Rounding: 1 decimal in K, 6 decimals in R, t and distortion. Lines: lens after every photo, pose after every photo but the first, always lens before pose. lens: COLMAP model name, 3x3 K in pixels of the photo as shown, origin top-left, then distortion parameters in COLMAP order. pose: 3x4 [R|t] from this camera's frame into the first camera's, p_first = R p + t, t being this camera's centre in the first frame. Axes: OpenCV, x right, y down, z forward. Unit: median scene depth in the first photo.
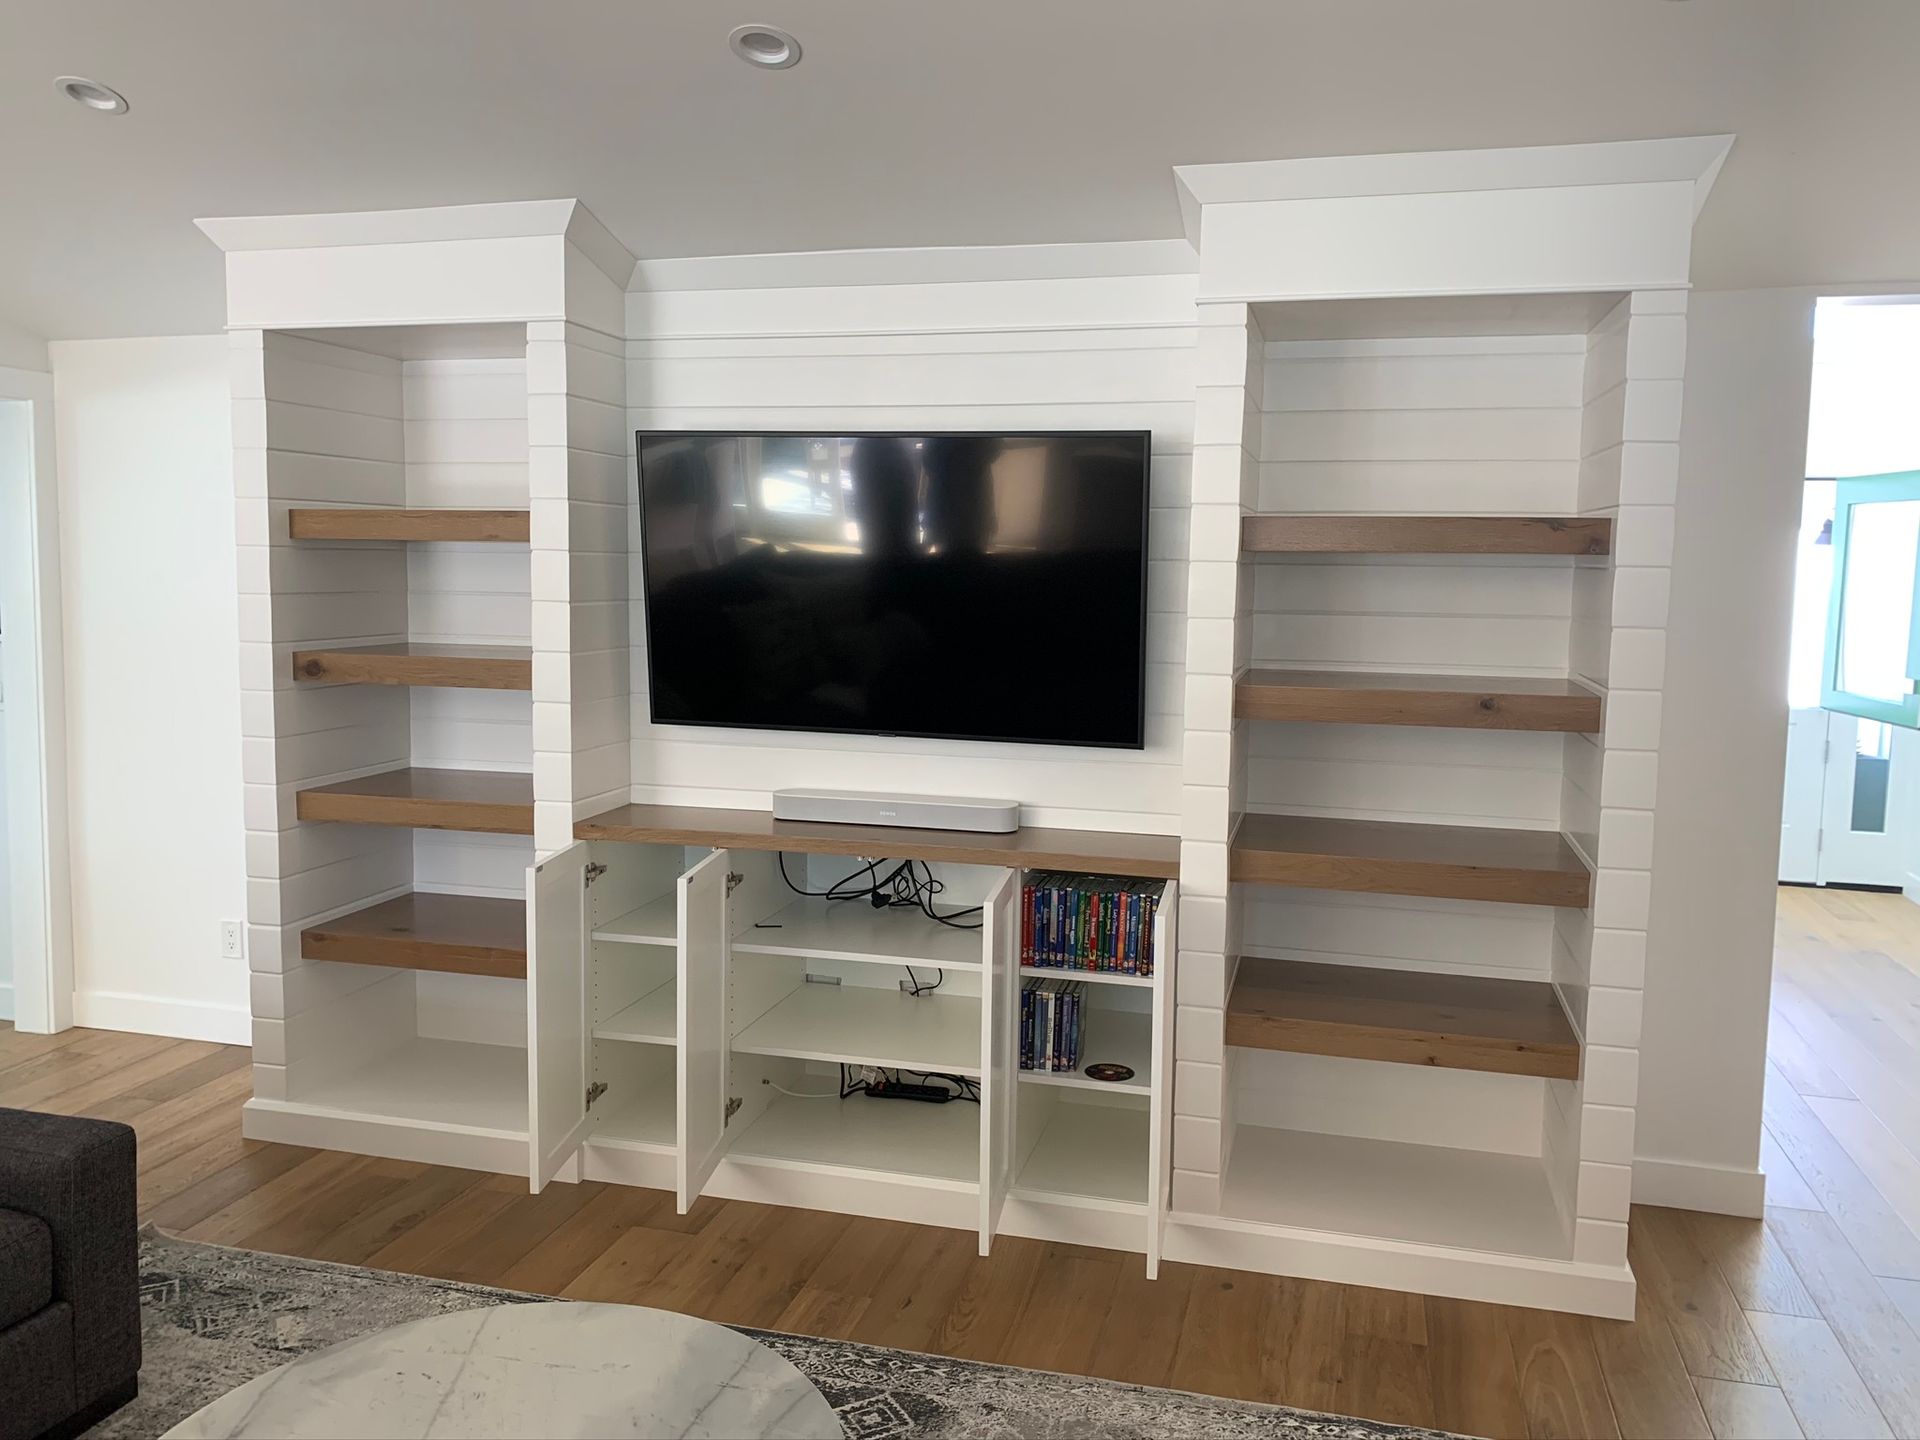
lens RADIAL K [[1396.2, 0, 960.0], [0, 1396.2, 720.0], [0, 0, 1]] dist [0.052511, -0.078238]
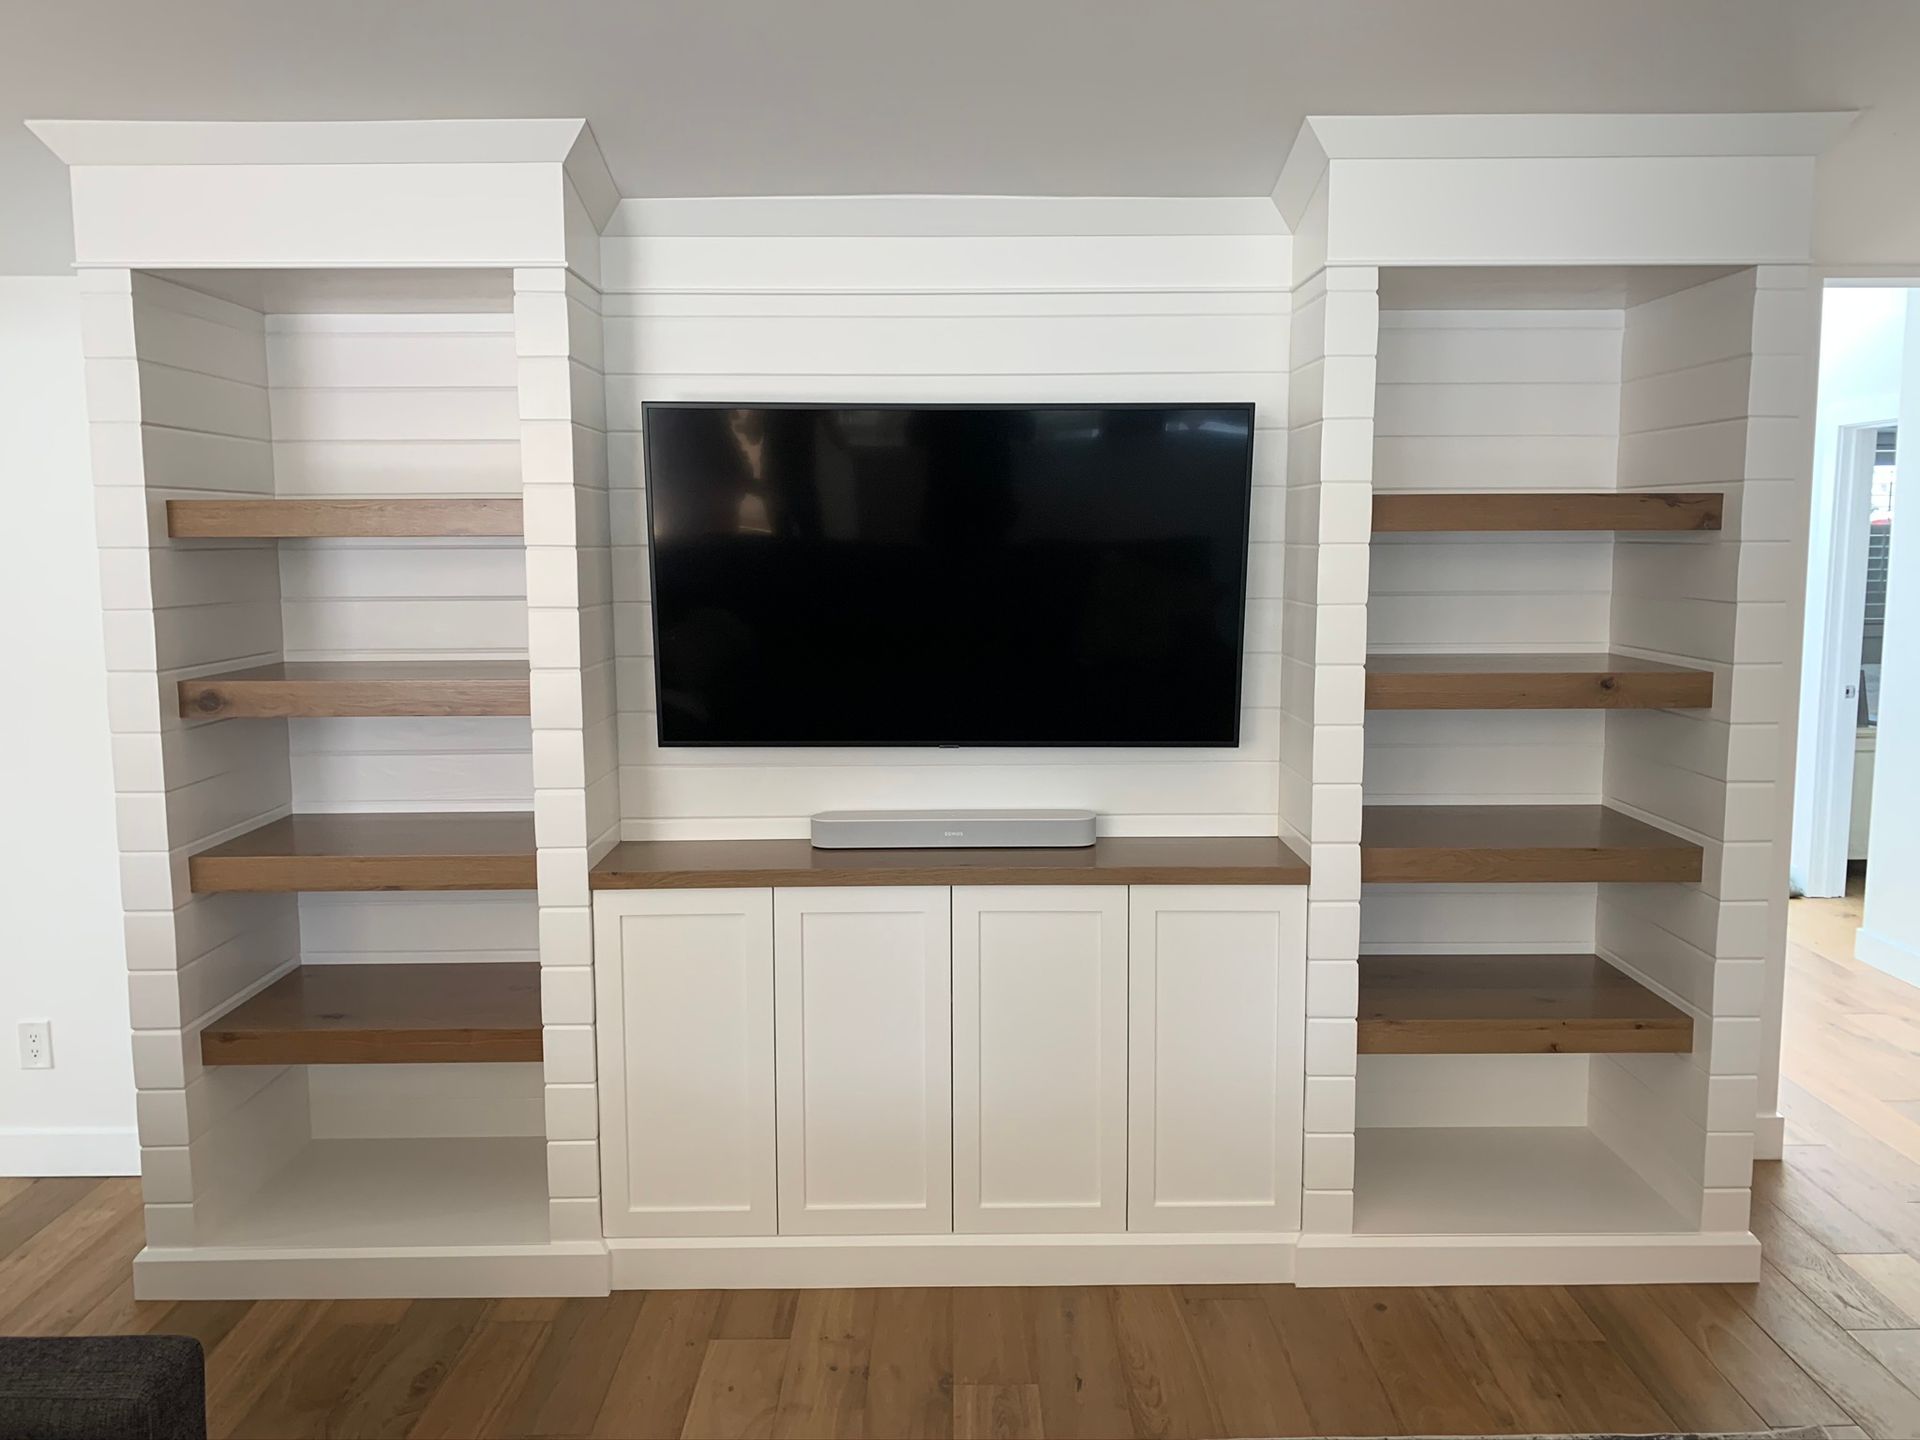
lens RADIAL K [[1415.1, 0, 960.0], [0, 1415.1, 720.0], [0, 0, 1]] dist [0.043458, -0.044758]
pose [[0.967339, -0.051500, 0.248199, -0.269166], [0.047863, 0.998640, 0.020671, -0.024072], [-0.248926, -0.008117, 0.968488, 0.124572]]
